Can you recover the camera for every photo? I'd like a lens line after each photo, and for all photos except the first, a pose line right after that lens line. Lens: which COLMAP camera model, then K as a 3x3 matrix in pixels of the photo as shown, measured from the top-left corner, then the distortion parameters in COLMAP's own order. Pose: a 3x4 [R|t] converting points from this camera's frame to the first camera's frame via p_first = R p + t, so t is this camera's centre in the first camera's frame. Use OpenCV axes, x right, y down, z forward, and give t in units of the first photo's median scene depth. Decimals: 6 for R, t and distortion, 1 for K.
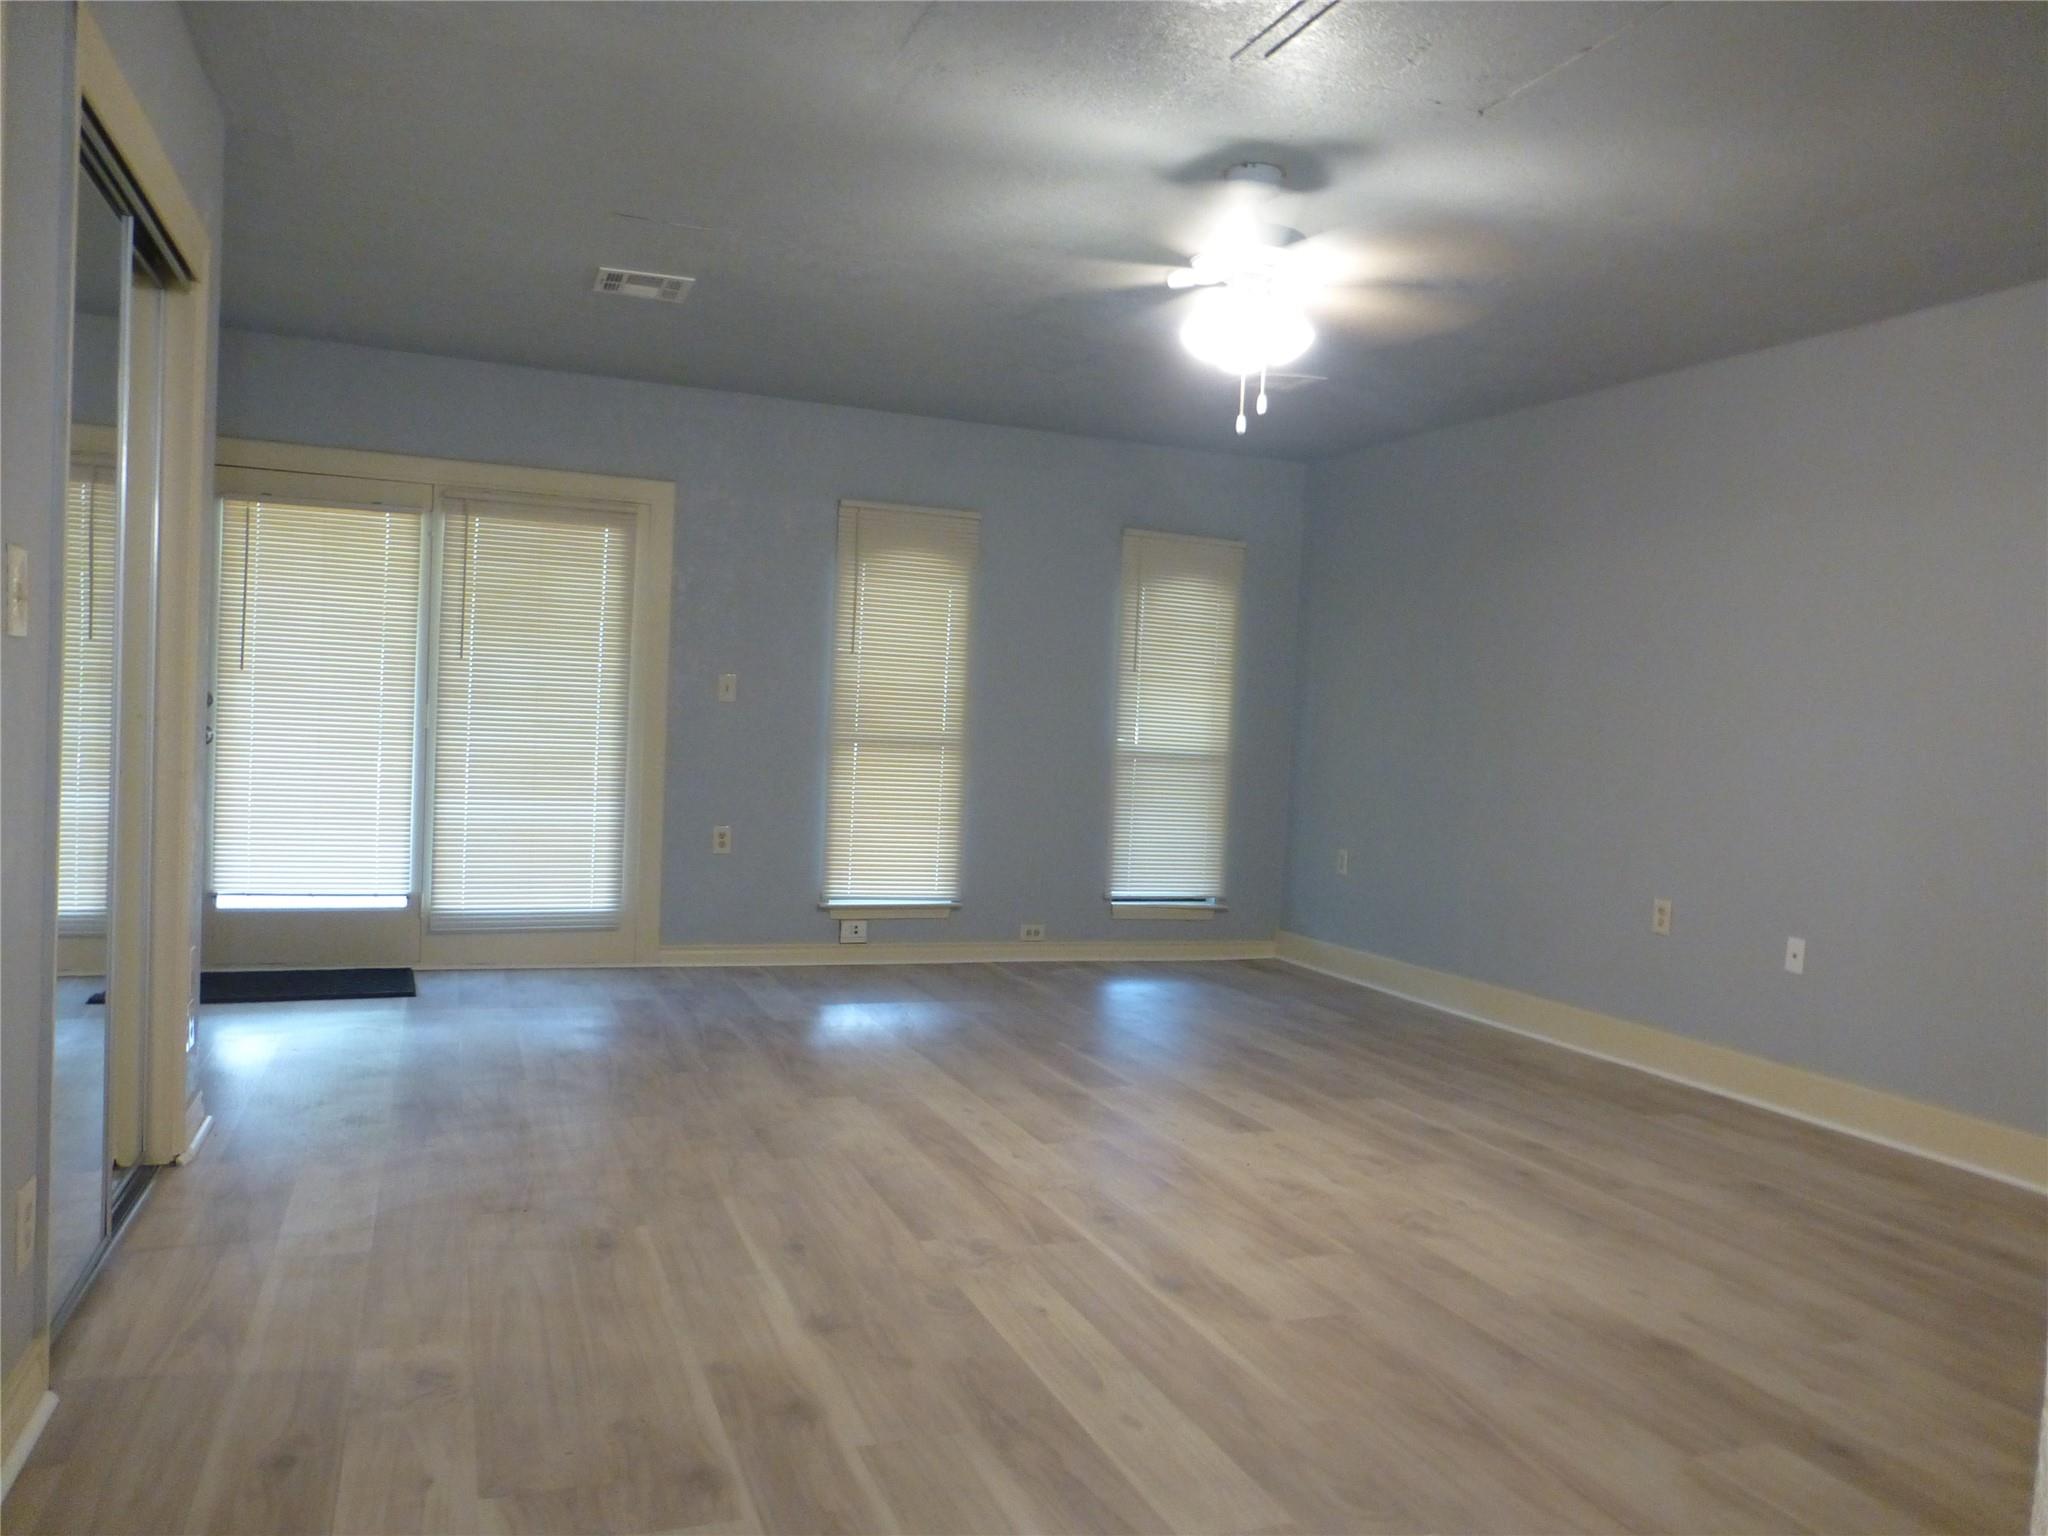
lens RADIAL K [[1484.3, 0, 1029.9], [0, 1484.3, 775.5], [0, 0, 1]] dist [-0.019564, -0.038761]
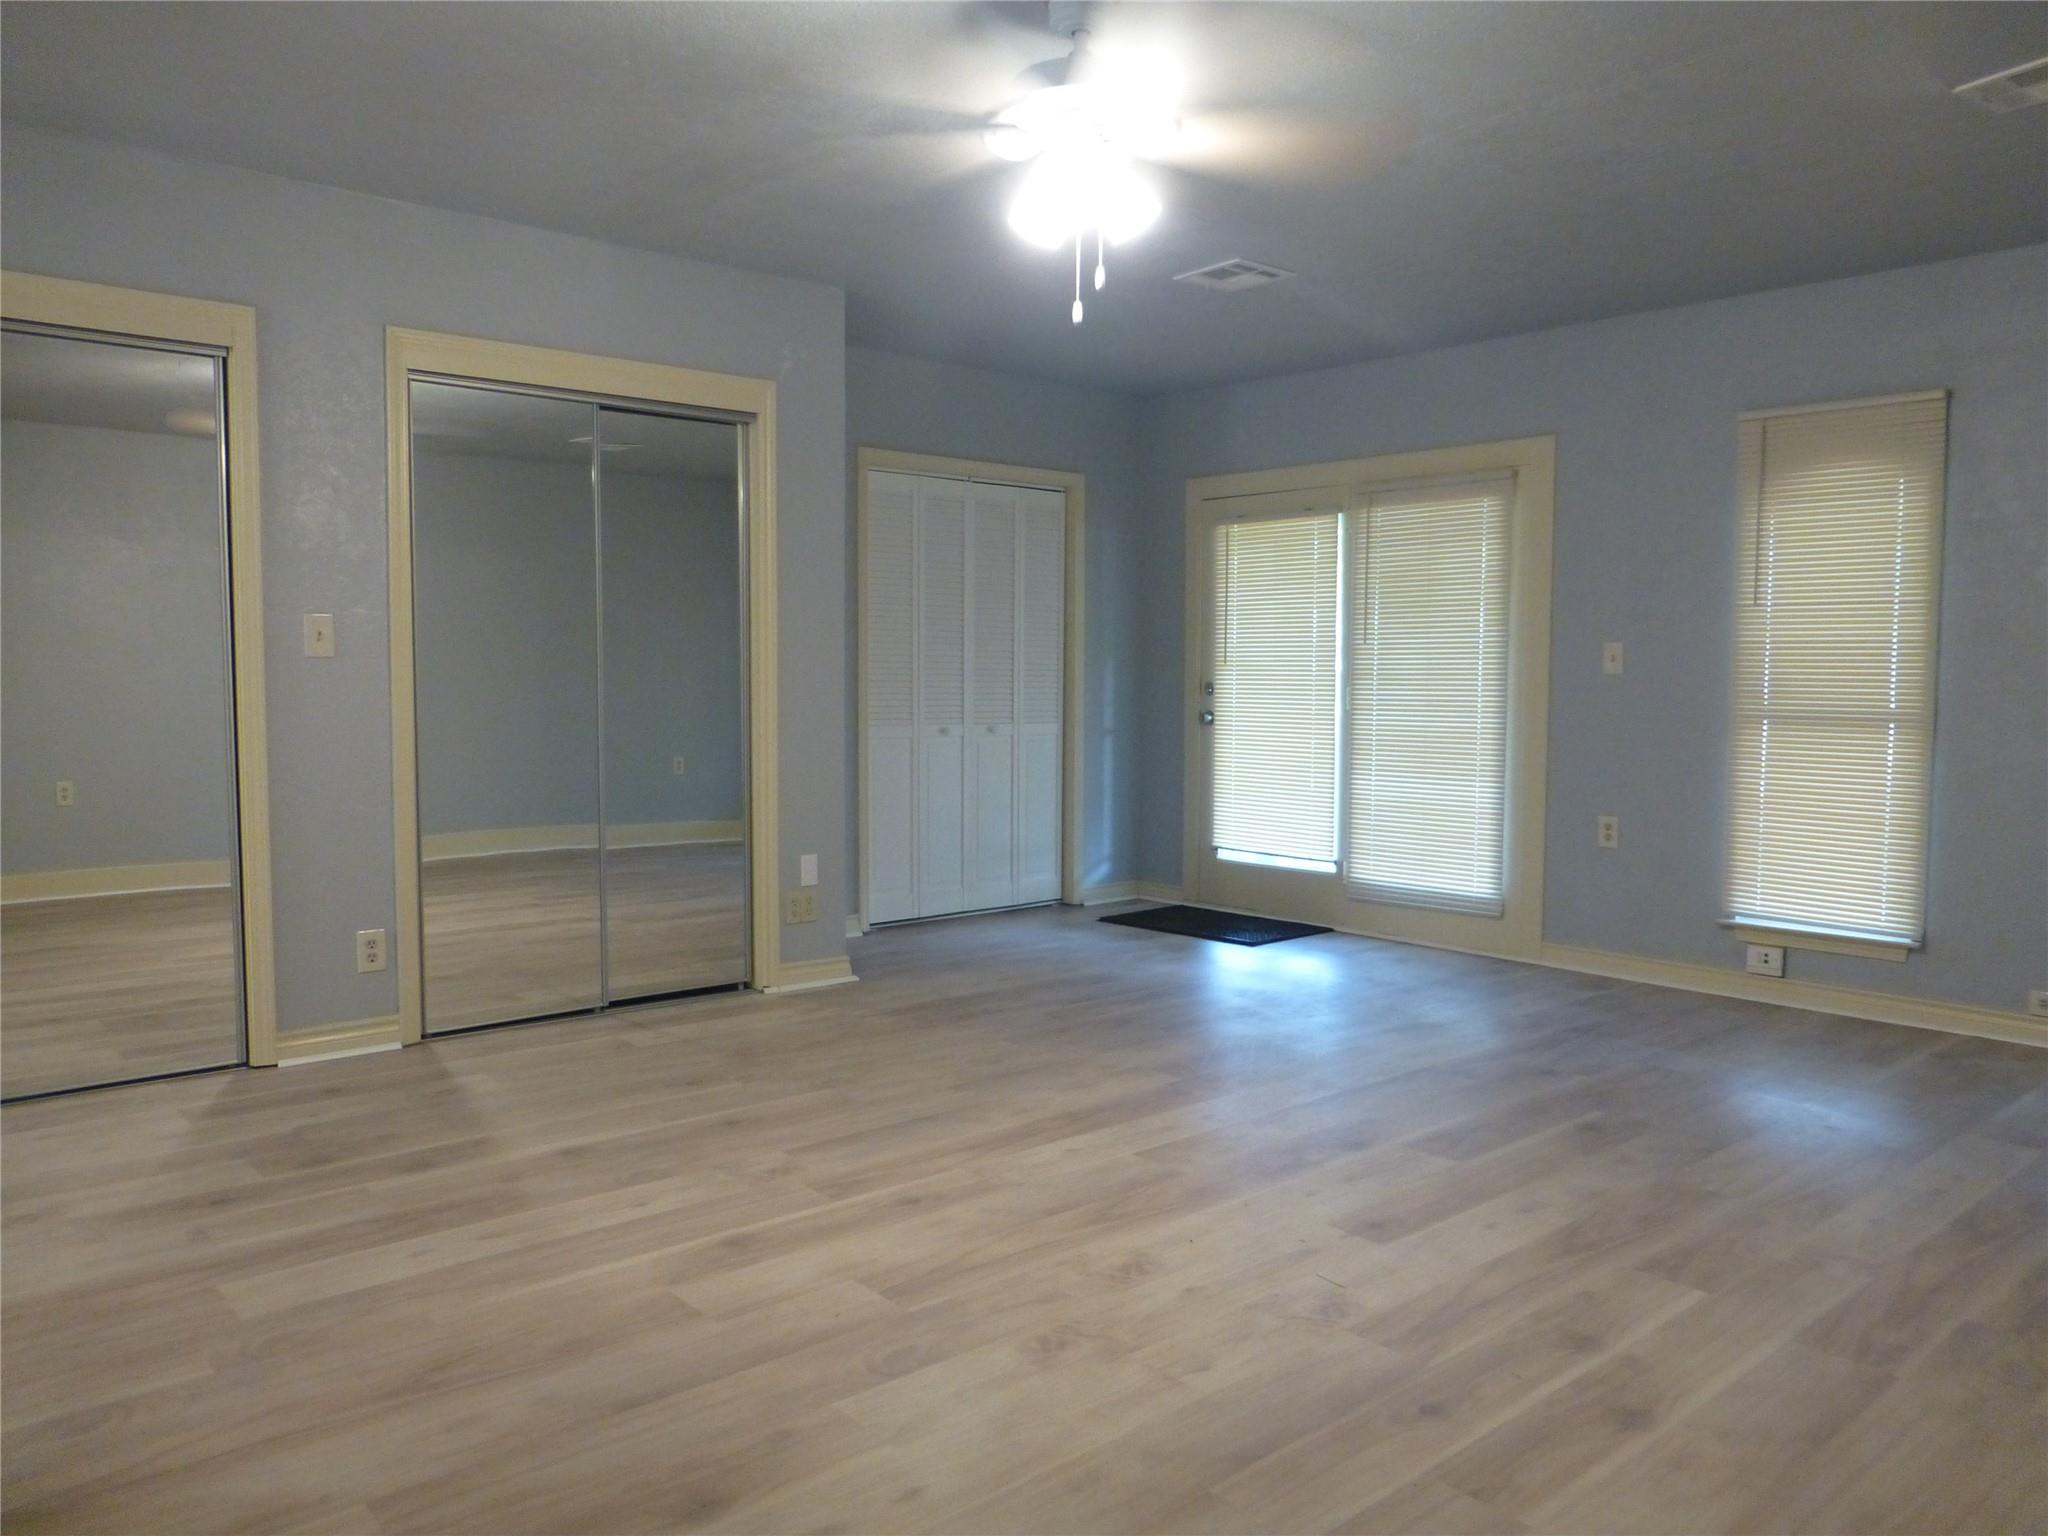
lens RADIAL K [[1484.3, 0, 1029.9], [0, 1484.3, 775.5], [0, 0, 1]] dist [-0.019564, -0.038761]
pose [[0.335768, 0.022469, -0.941677, 0.564935], [-0.023177, 0.999610, 0.015587, 0.005038], [0.941659, 0.016592, 0.336158, 0.435308]]
